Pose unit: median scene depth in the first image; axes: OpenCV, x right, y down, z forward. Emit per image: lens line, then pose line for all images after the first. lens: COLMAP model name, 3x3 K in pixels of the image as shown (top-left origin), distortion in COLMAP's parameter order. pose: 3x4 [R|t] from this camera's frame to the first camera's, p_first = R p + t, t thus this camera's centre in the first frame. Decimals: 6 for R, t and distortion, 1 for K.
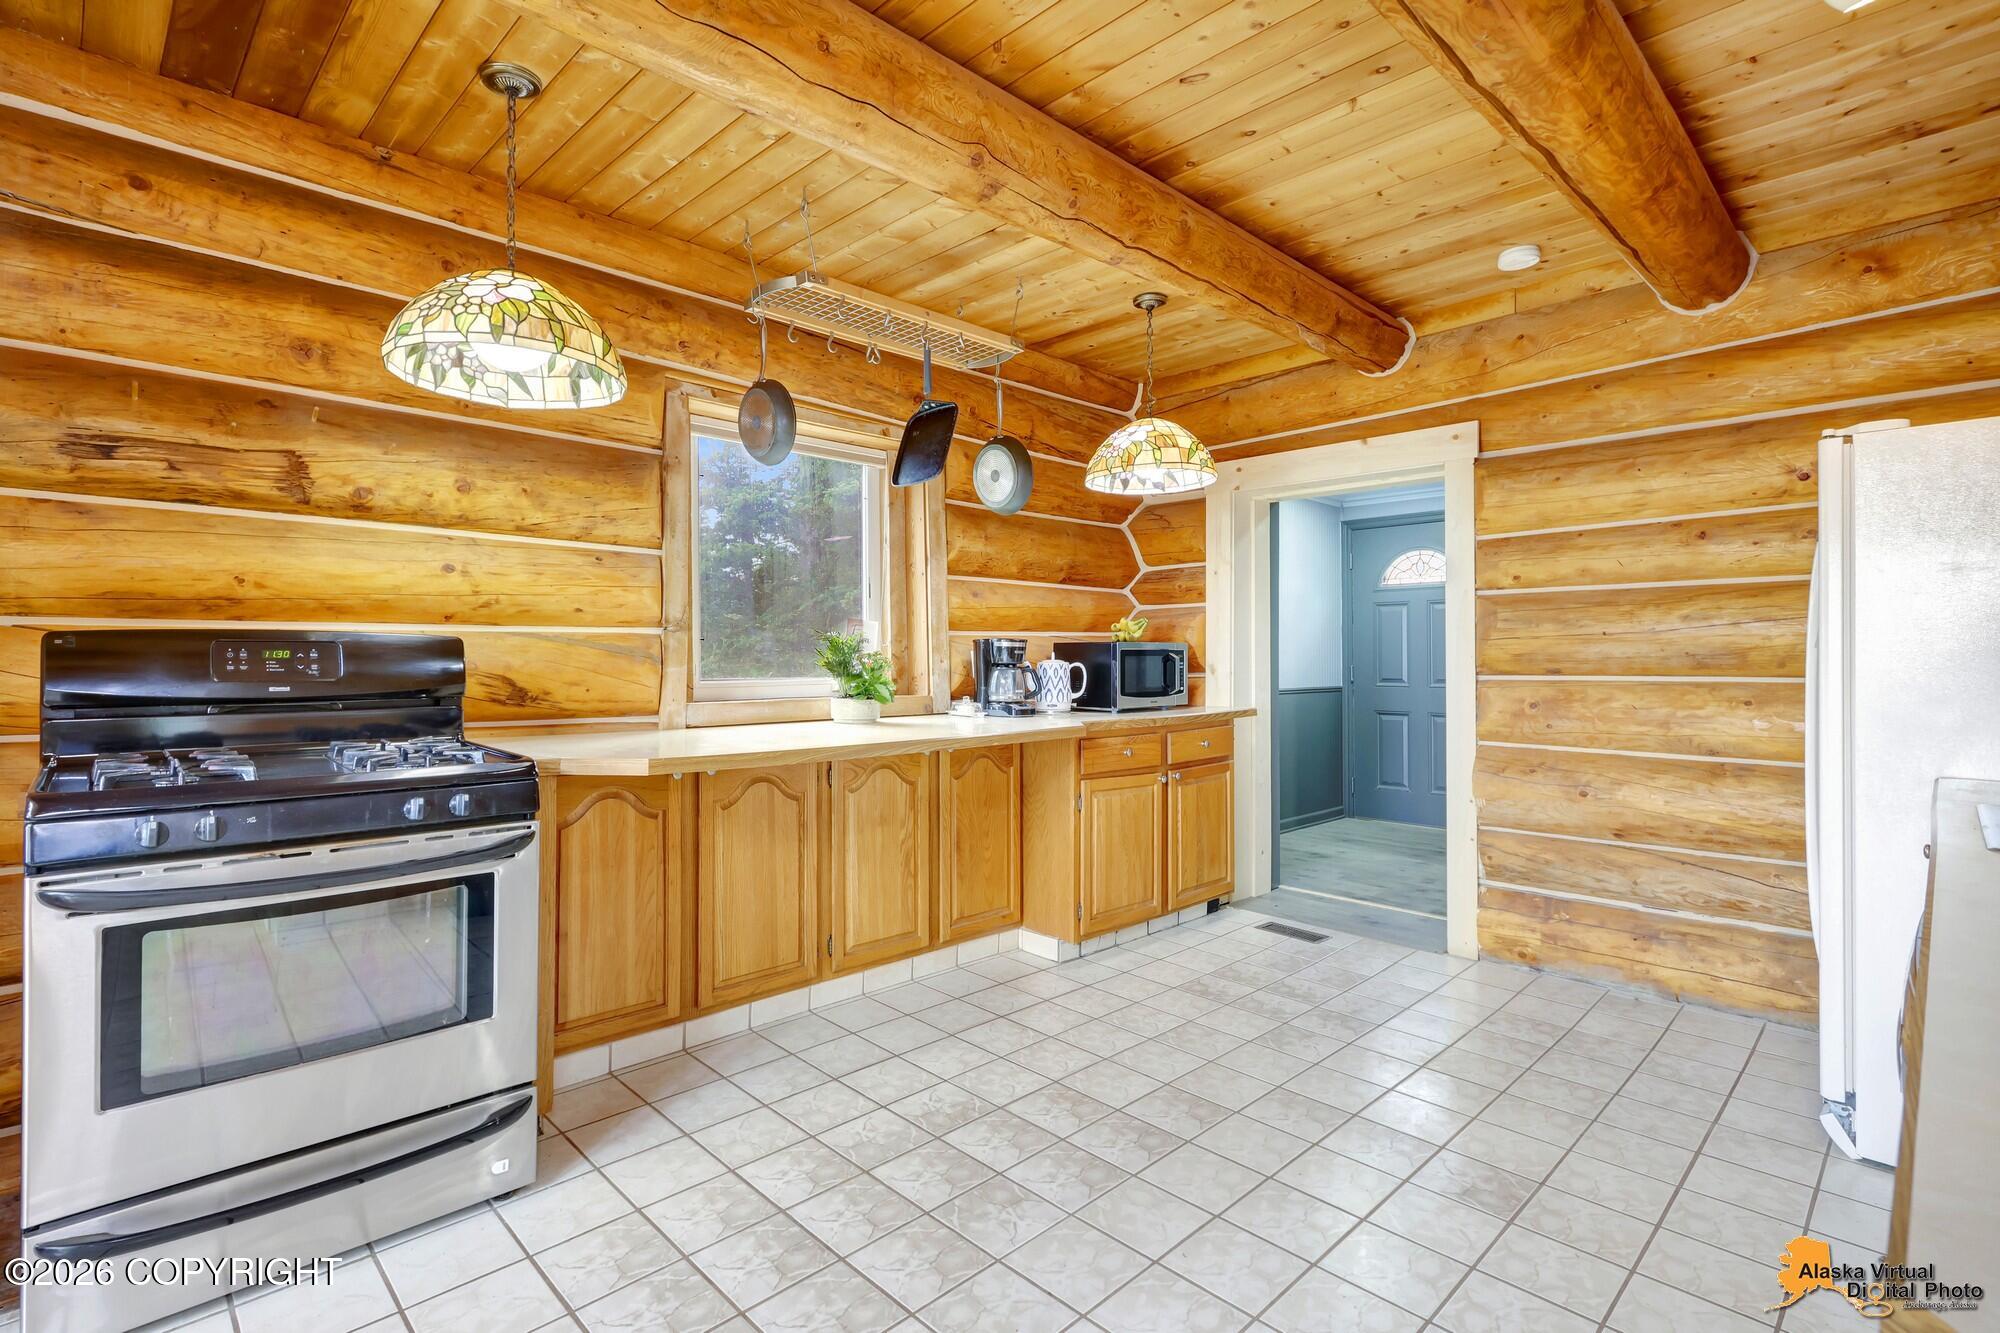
lens RADIAL K [[936.7, 0, 1010.8], [0, 936.7, 649.9], [0, 0, 1]] dist [0.002553, 0.000164]
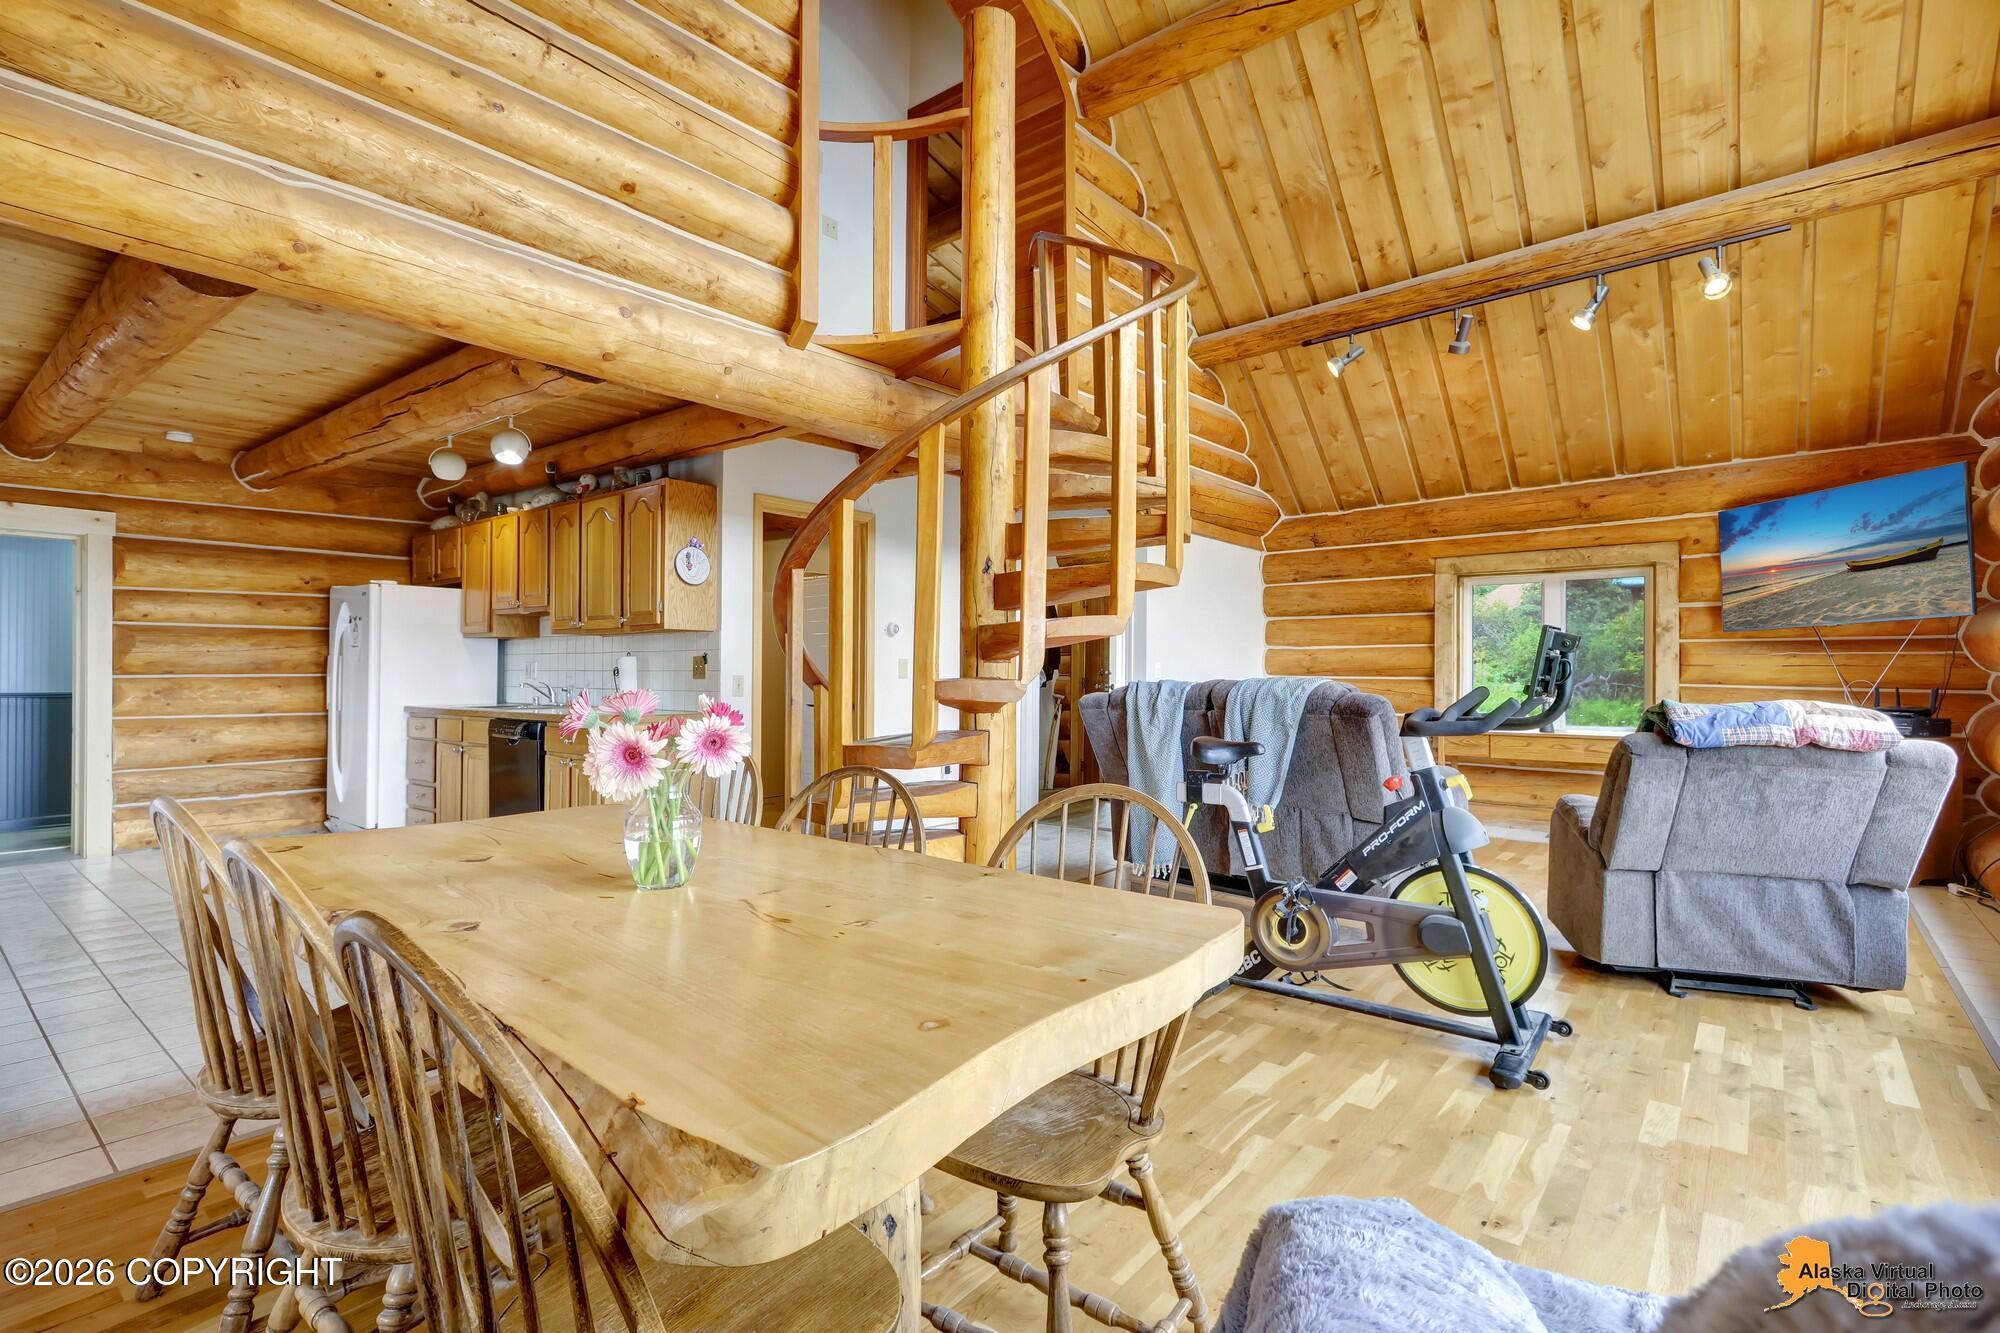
lens RADIAL K [[942.7, 0, 1000.0], [0, 942.7, 666.5], [0, 0, 1]] dist [-0.001868, -0.000975]
pose [[-0.100425, -0.000308, 0.994945, -1.409514], [-0.014480, 0.999894, -0.001152, -0.007961], [-0.994839, -0.014523, -0.100419, -0.370234]]
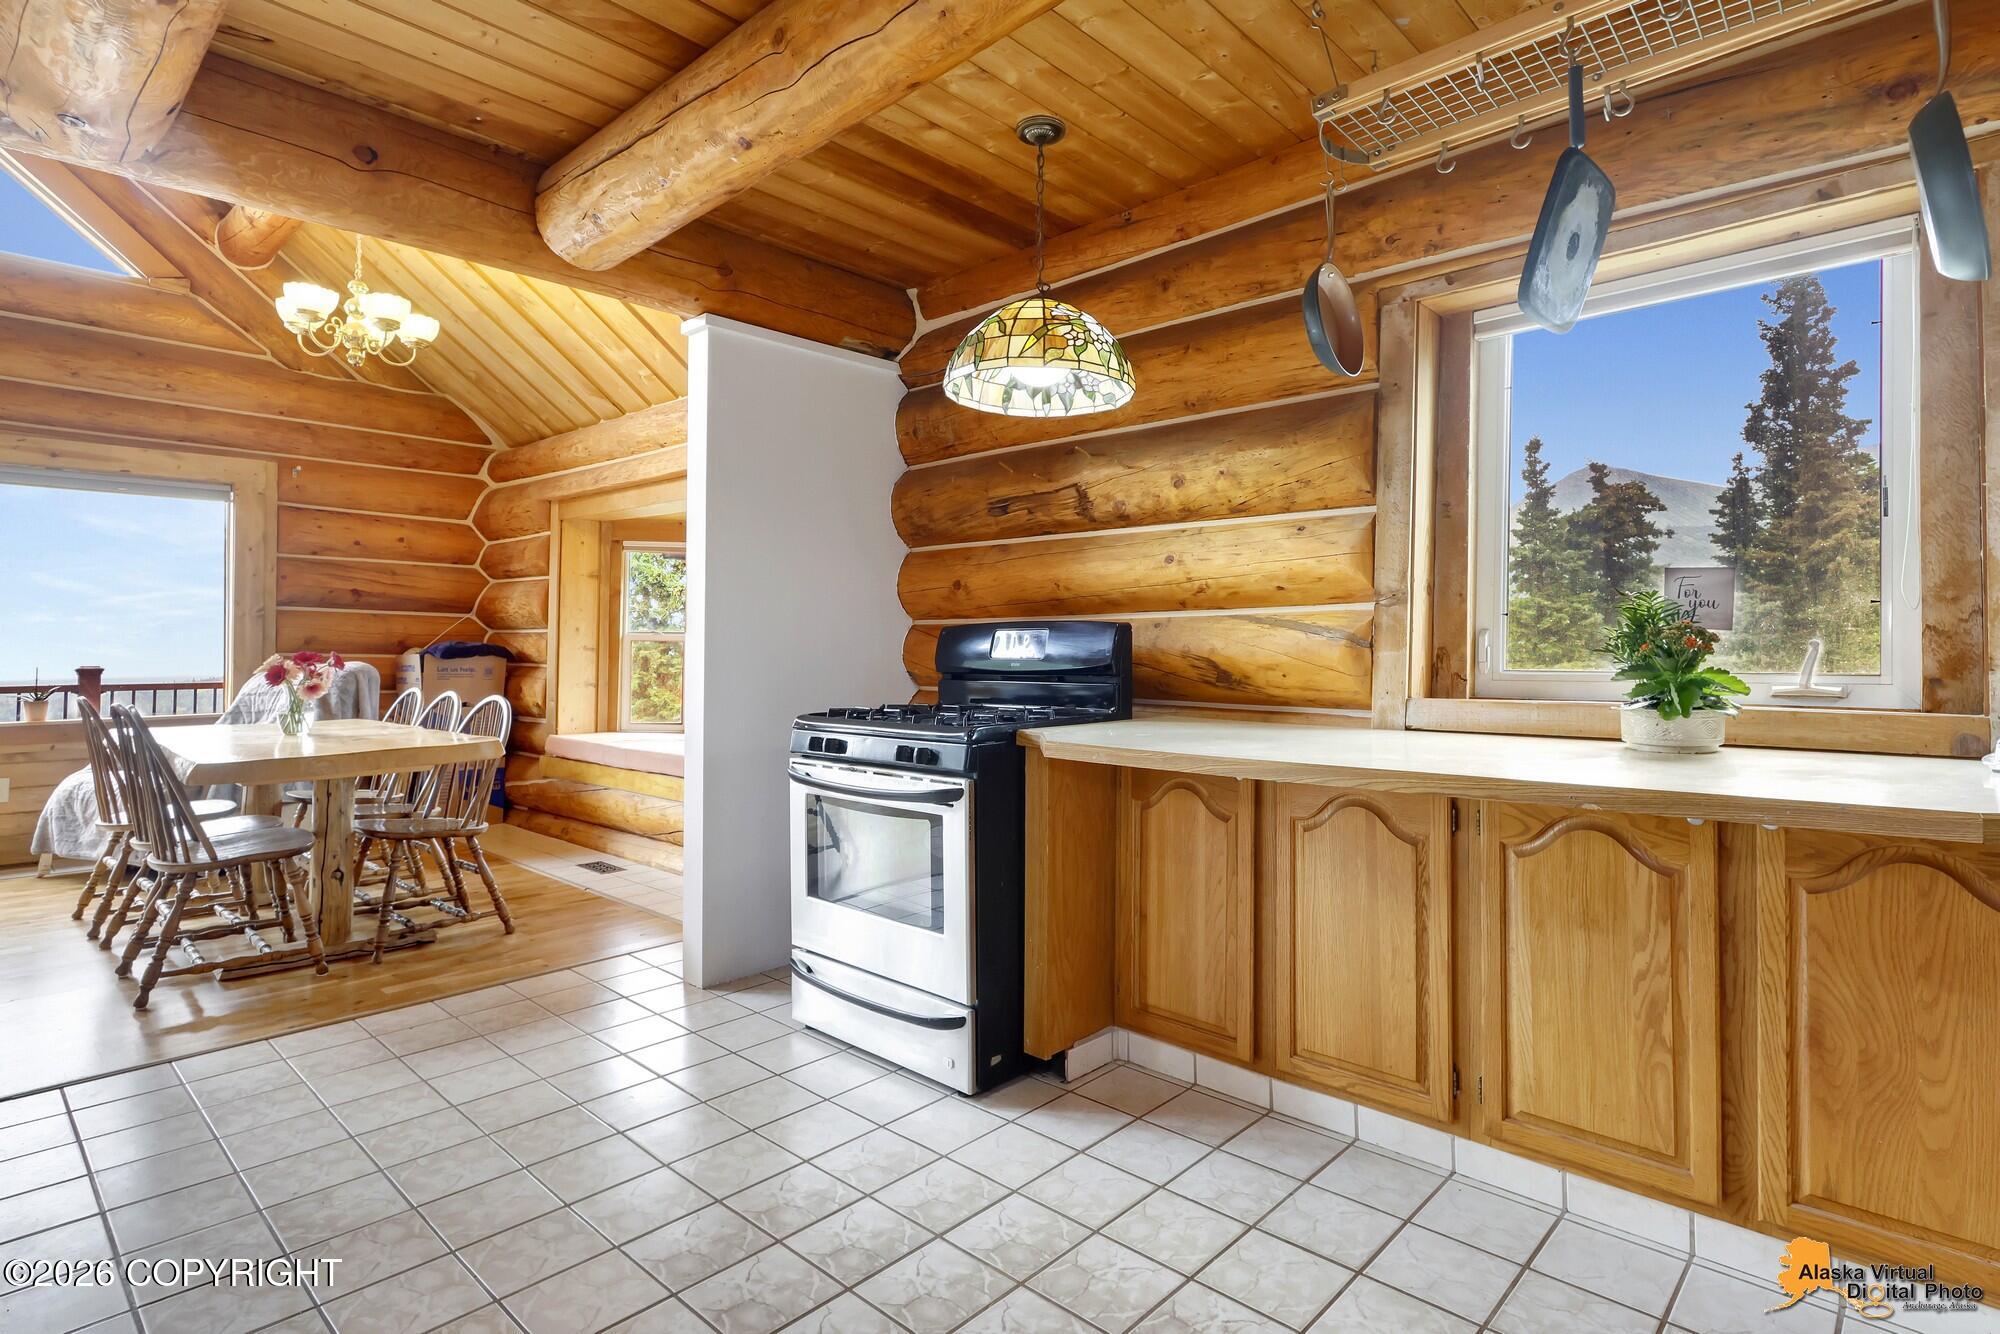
lens RADIAL K [[999.4, 0, 1008.3], [0, 999.4, 629.3], [0, 0, 1]] dist [0.000392, -0.000650]
pose [[0.037796, -0.021182, -0.999061, 0.489355], [0.011273, 0.999721, -0.020769, 0.014826], [0.999222, -0.010478, 0.038024, 0.672771]]
